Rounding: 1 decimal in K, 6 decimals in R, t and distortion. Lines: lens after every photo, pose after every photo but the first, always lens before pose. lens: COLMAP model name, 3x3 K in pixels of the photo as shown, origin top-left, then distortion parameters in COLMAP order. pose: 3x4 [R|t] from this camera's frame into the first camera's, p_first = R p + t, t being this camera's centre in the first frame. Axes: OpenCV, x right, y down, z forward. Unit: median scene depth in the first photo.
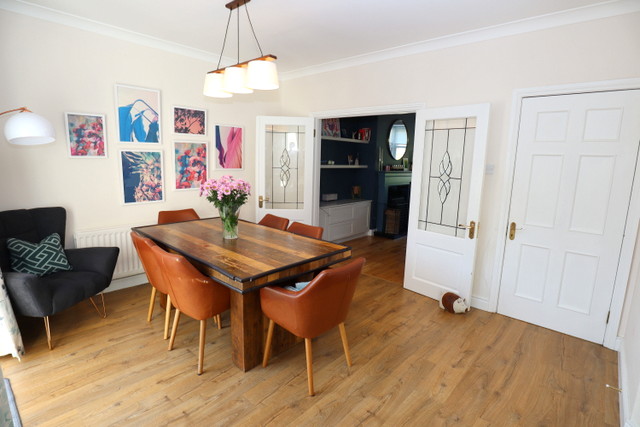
lens RADIAL K [[324.8, 0, 318.0], [0, 324.8, 211.8], [0, 0, 1]] dist [-0.023634, -0.000042]
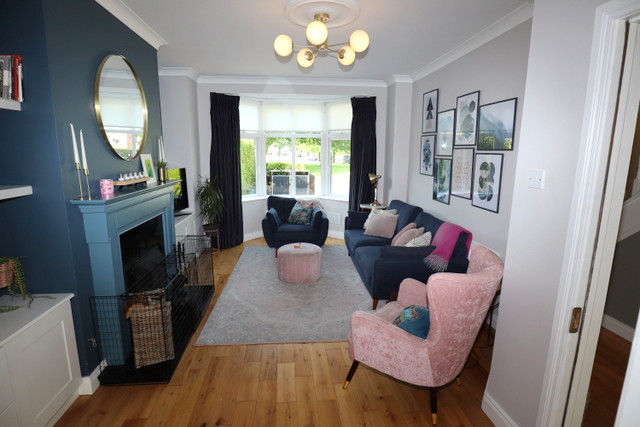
lens RADIAL K [[324.8, 0, 318.0], [0, 324.8, 211.8], [0, 0, 1]] dist [-0.023634, -0.000042]
pose [[0.679032, -0.153075, 0.717971, 0.114386], [0.130167, 0.987627, 0.087460, -0.109051], [-0.722476, 0.034067, 0.690556, 0.594024]]
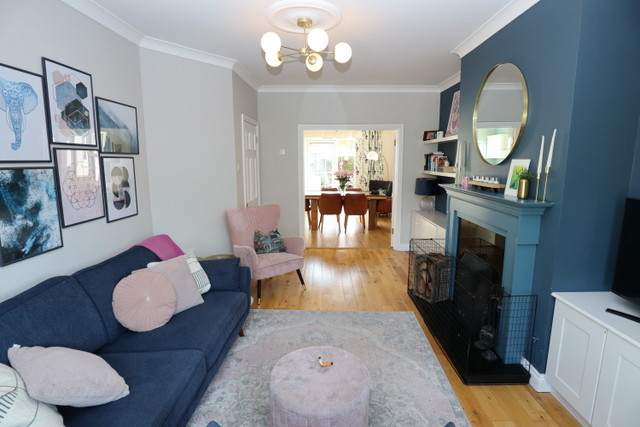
lens RADIAL K [[324.8, 0, 318.0], [0, 324.8, 211.8], [0, 0, 1]] dist [-0.023634, -0.000042]
pose [[-0.760824, 0.078418, -0.644203, 0.659111], [-0.123975, 0.956827, 0.262892, -0.186888], [0.637007, 0.279879, -0.718255, 1.171500]]
